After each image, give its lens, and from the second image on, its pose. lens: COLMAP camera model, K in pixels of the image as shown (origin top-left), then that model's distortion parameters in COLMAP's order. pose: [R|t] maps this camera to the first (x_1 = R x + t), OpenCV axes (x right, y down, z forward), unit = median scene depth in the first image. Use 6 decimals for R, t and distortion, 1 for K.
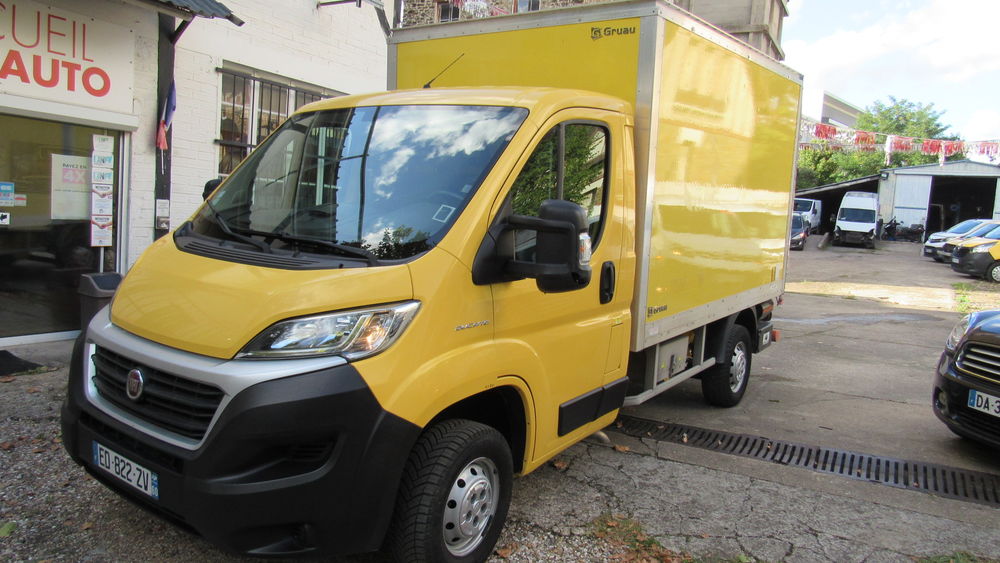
lens RADIAL K [[709.7, 0, 500.0], [0, 709.7, 281.5], [0, 0, 1]] dist [-0.025659, 0.002559]
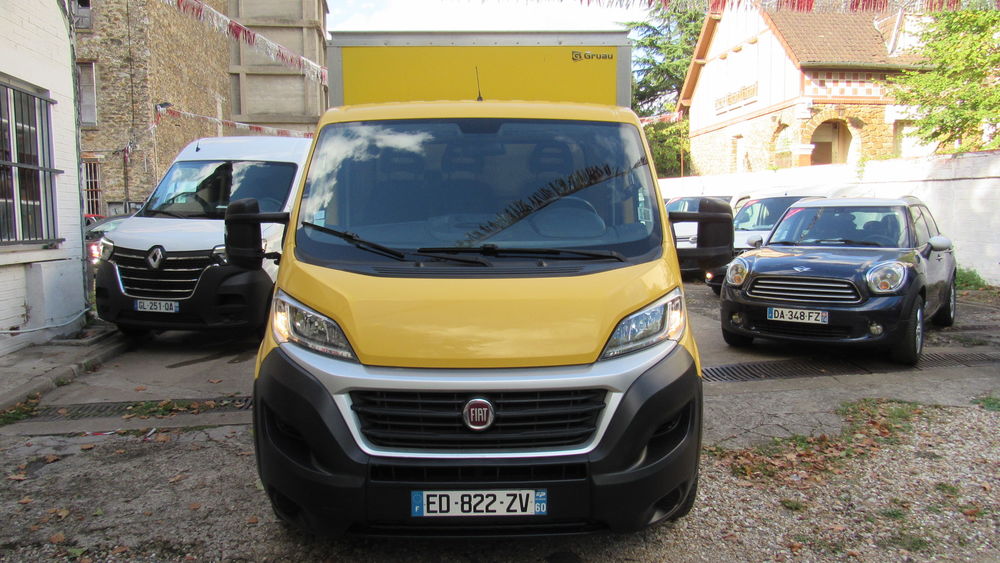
lens RADIAL K [[709.7, 0, 500.0], [0, 709.7, 281.5], [0, 0, 1]] dist [-0.025659, 0.002559]
pose [[0.795481, -0.130600, 0.591738, -0.717027], [0.122873, 0.990977, 0.053535, -0.056067], [-0.593391, 0.030123, 0.804351, 0.133504]]
